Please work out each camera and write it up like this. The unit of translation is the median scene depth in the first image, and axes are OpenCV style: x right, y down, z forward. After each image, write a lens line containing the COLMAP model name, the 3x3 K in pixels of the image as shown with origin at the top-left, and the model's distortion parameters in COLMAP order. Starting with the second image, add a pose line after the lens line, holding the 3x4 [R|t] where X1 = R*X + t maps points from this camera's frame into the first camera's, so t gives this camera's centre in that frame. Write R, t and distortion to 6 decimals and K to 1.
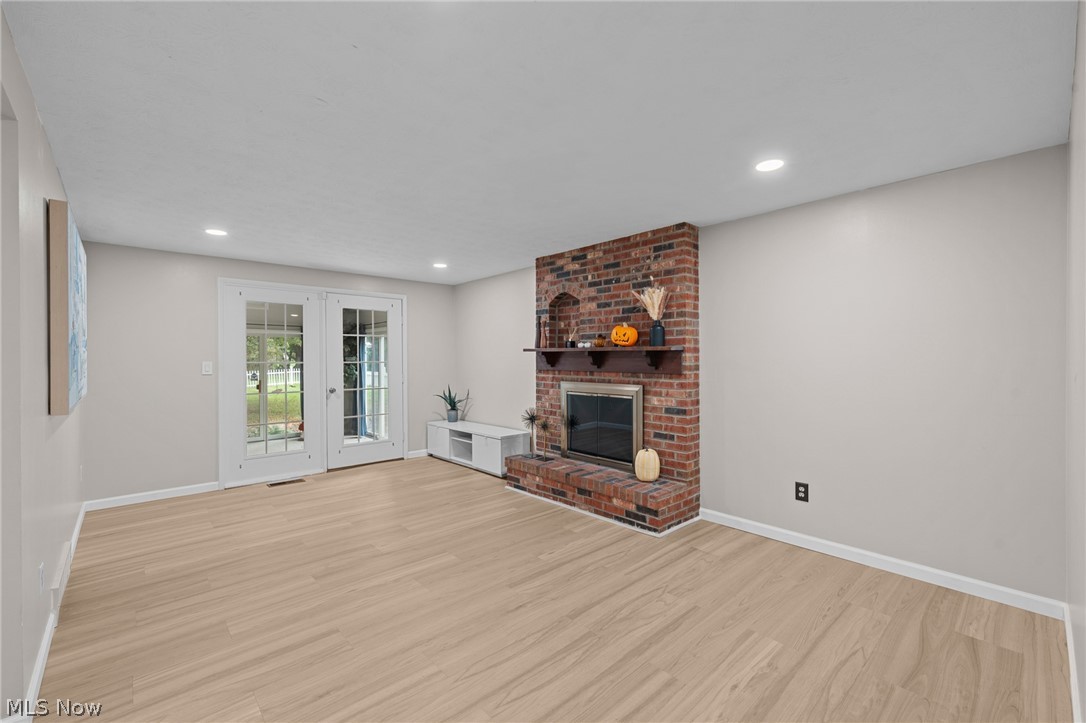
lens RADIAL K [[460.5, 0, 543.0], [0, 460.5, 361.5], [0, 0, 1]] dist [0.002148, 0.000220]
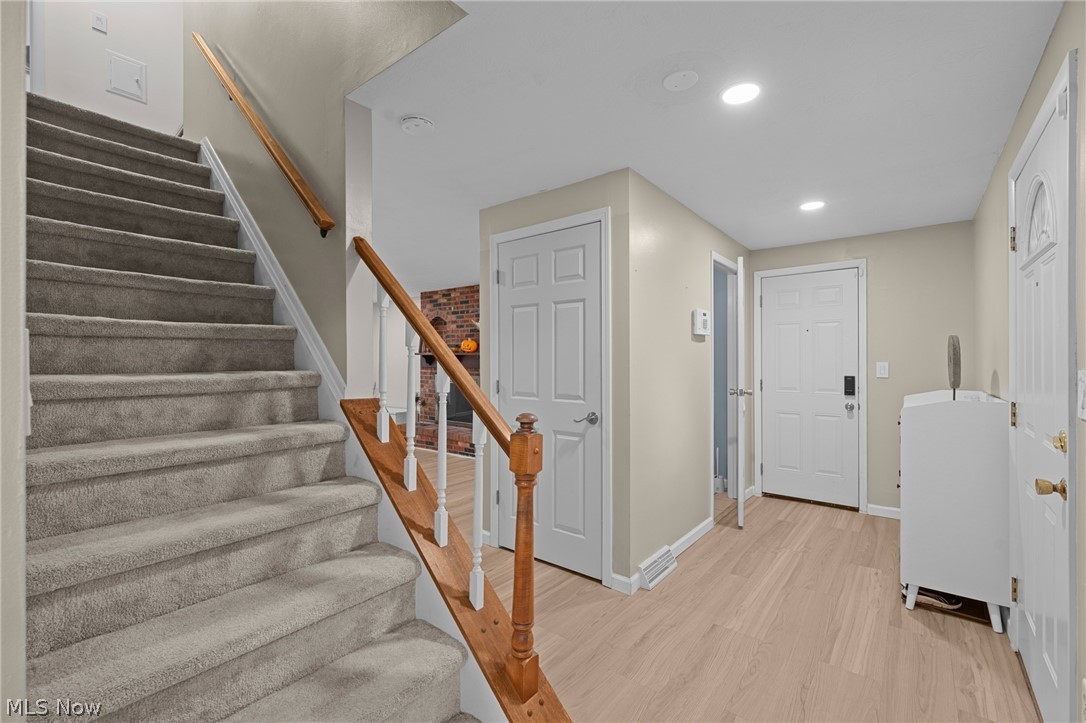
lens RADIAL K [[477.6, 0, 543.0], [0, 477.6, 361.5], [0, 0, 1]] dist [0.000247, -0.001146]
pose [[0.988317, 0.006078, 0.152290, 0.171705], [-0.005217, 0.999968, -0.006052, 0.008504], [-0.152322, 0.005187, 0.988317, -0.712343]]
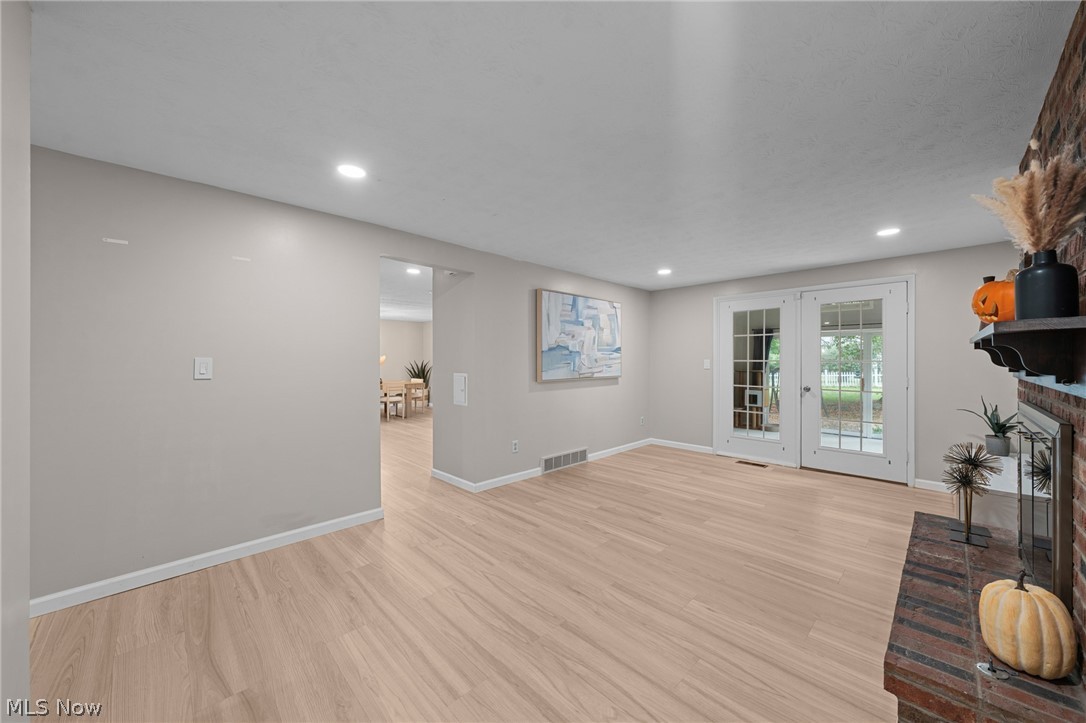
lens RADIAL K [[393.6, 0, 543.0], [0, 393.6, 361.5], [0, 0, 1]] dist [-0.000393, -0.000090]
pose [[0.029839, 0.007513, -0.999526, 0.507033], [-0.003515, 0.999966, 0.007411, -0.001272], [0.999549, 0.003292, 0.029864, 0.536020]]
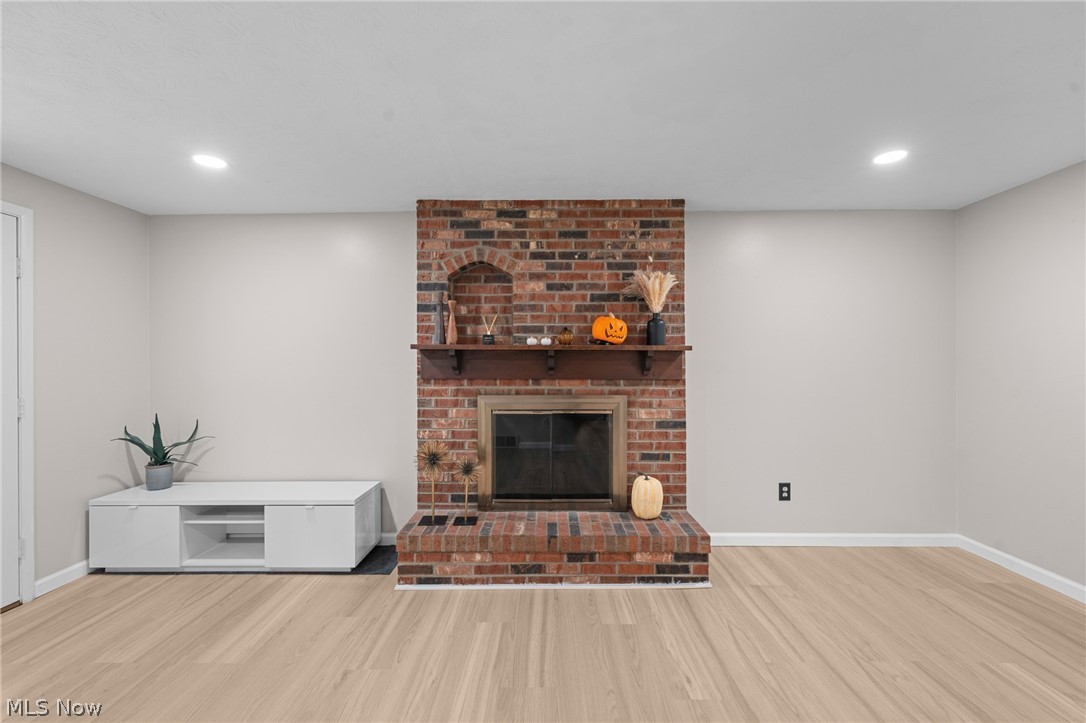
lens RADIAL K [[450.8, 0, 543.0], [0, 450.8, 361.5], [0, 0, 1]] dist [-0.000178, -0.000035]
pose [[0.676244, 0.003394, 0.736670, -0.422002], [0.004409, 0.999953, -0.008655, 0.000604], [-0.736665, 0.009101, 0.676197, 0.563784]]
